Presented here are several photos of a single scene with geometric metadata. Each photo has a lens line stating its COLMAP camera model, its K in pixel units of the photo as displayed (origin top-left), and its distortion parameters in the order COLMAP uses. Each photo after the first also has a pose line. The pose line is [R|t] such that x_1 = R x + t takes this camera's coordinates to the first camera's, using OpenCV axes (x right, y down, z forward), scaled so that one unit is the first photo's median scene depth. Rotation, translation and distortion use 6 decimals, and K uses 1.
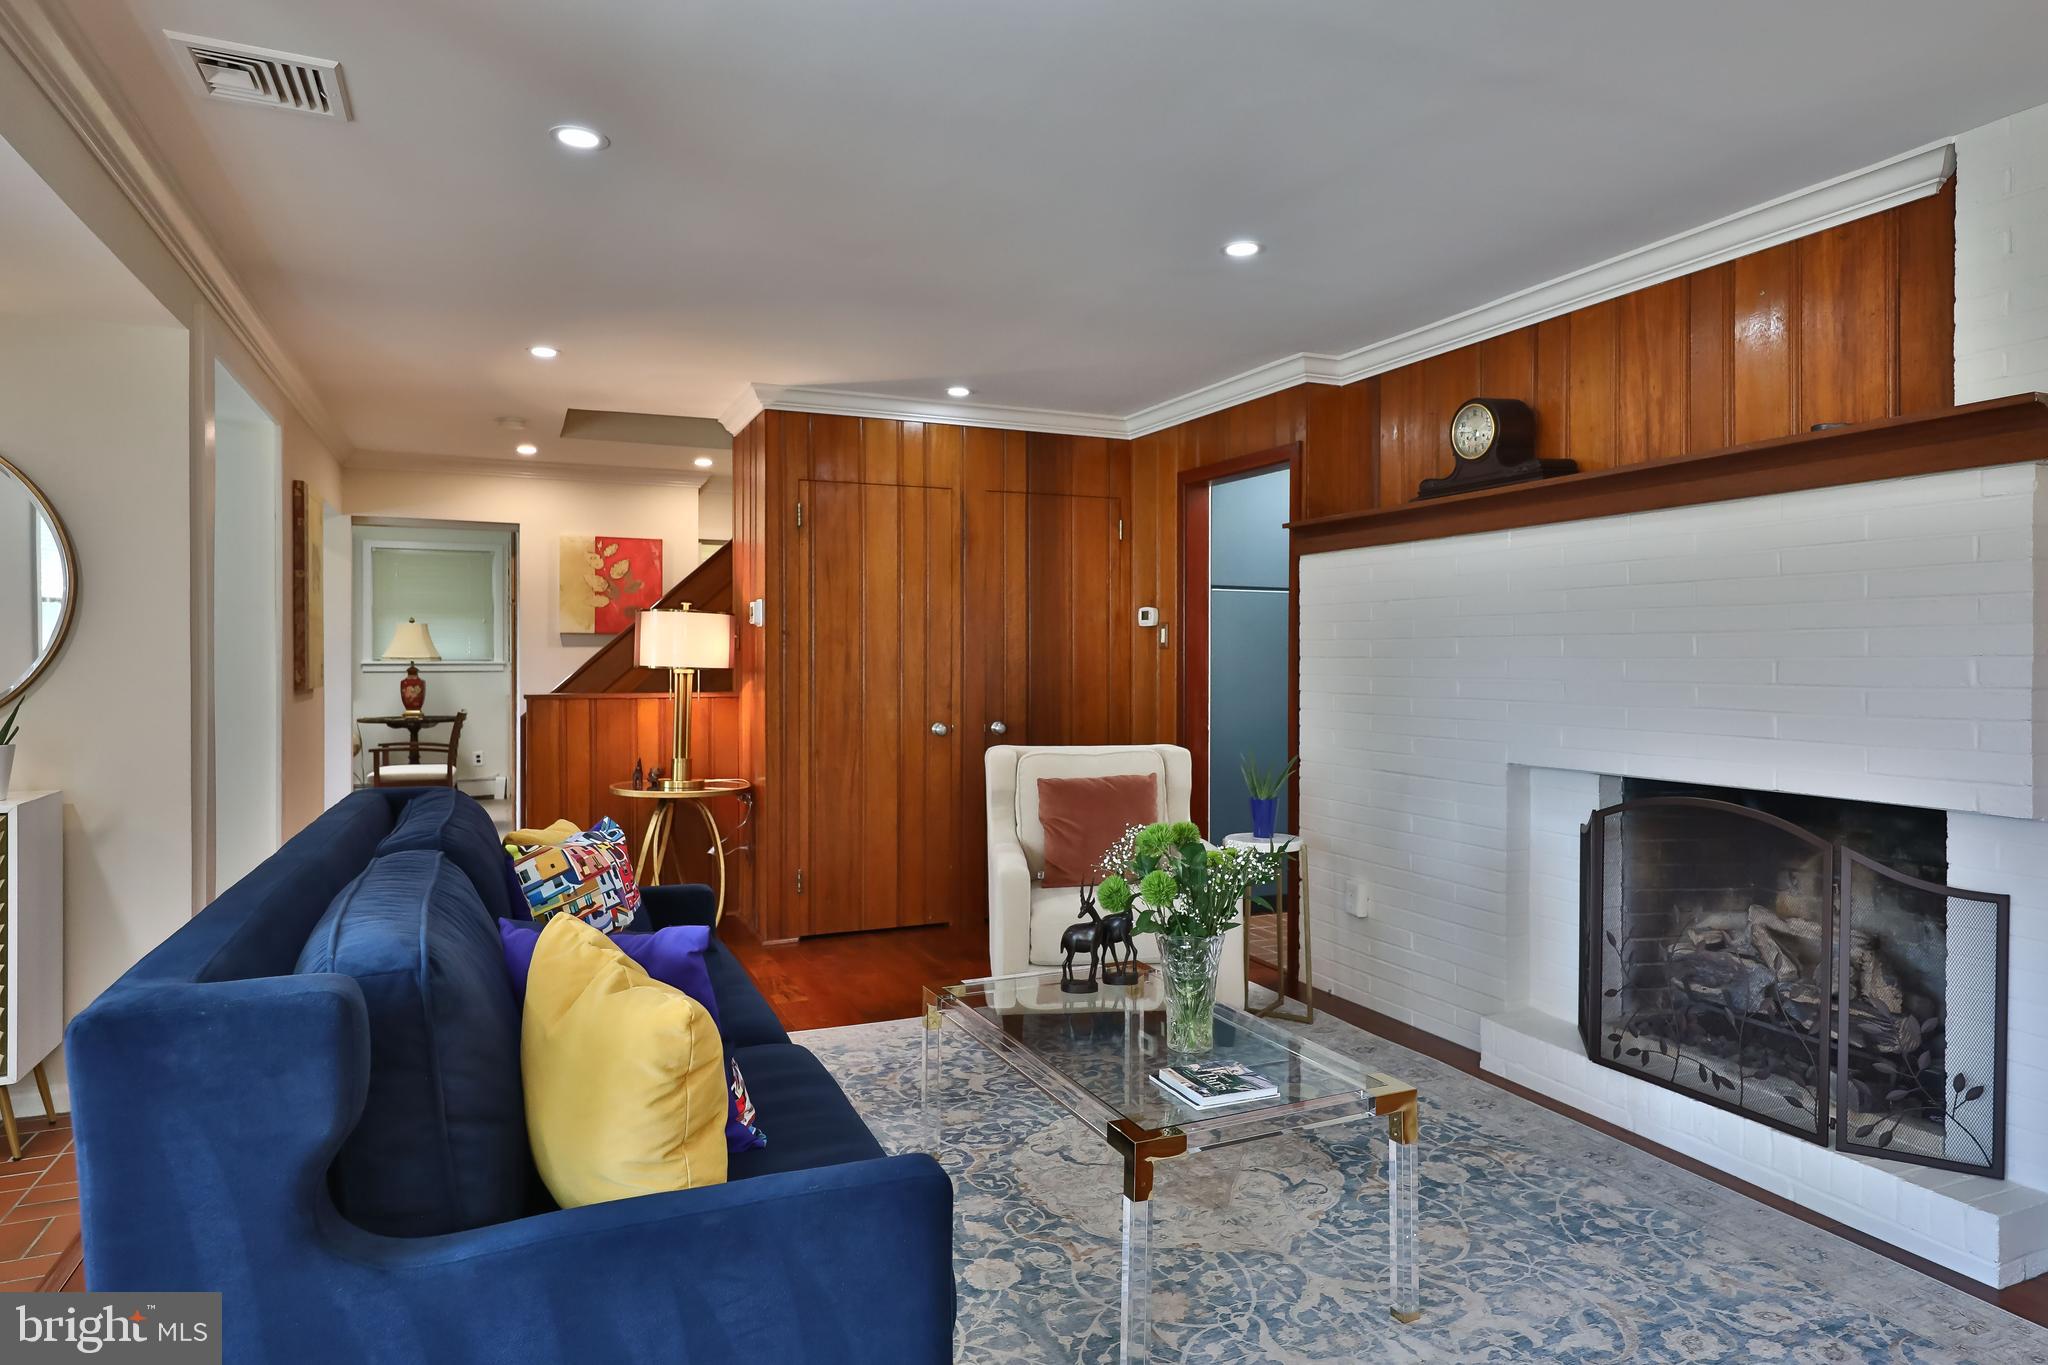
lens RADIAL K [[1178.0, 0, 1022.2], [0, 1178.0, 666.3], [0, 0, 1]] dist [0.017025, -0.000403]
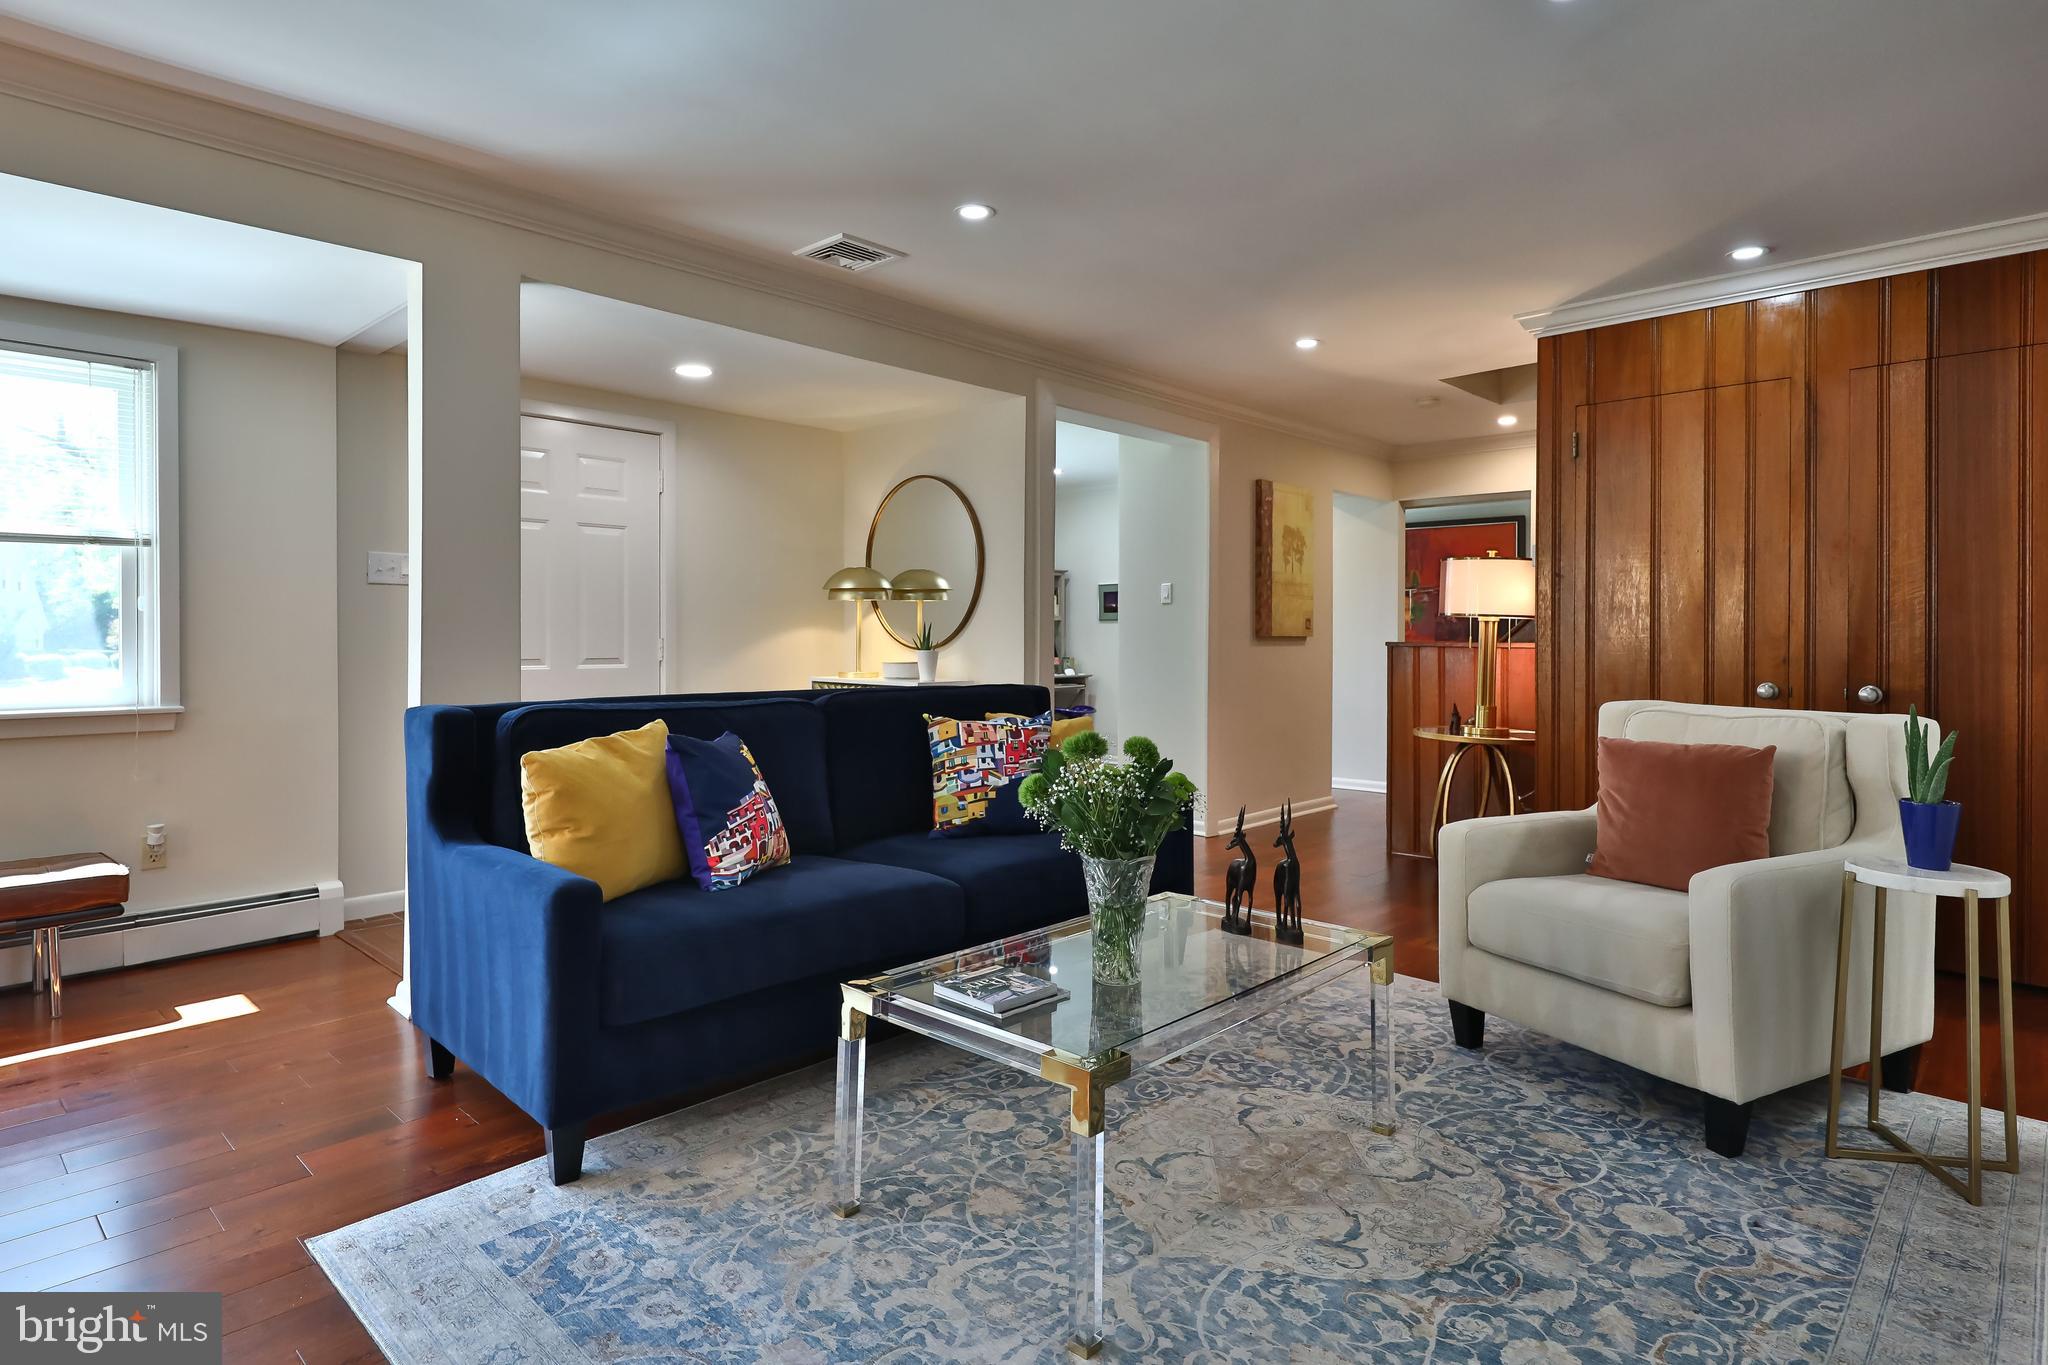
lens RADIAL K [[1092.4, 0, 1040.1], [0, 1092.4, 646.3], [0, 0, 1]] dist [0.015148, -0.000631]
pose [[0.398473, 0.009711, -0.917129, 0.706787], [-0.013357, 0.999899, 0.004784, 0.047394], [0.917083, 0.010344, 0.398563, 0.476391]]
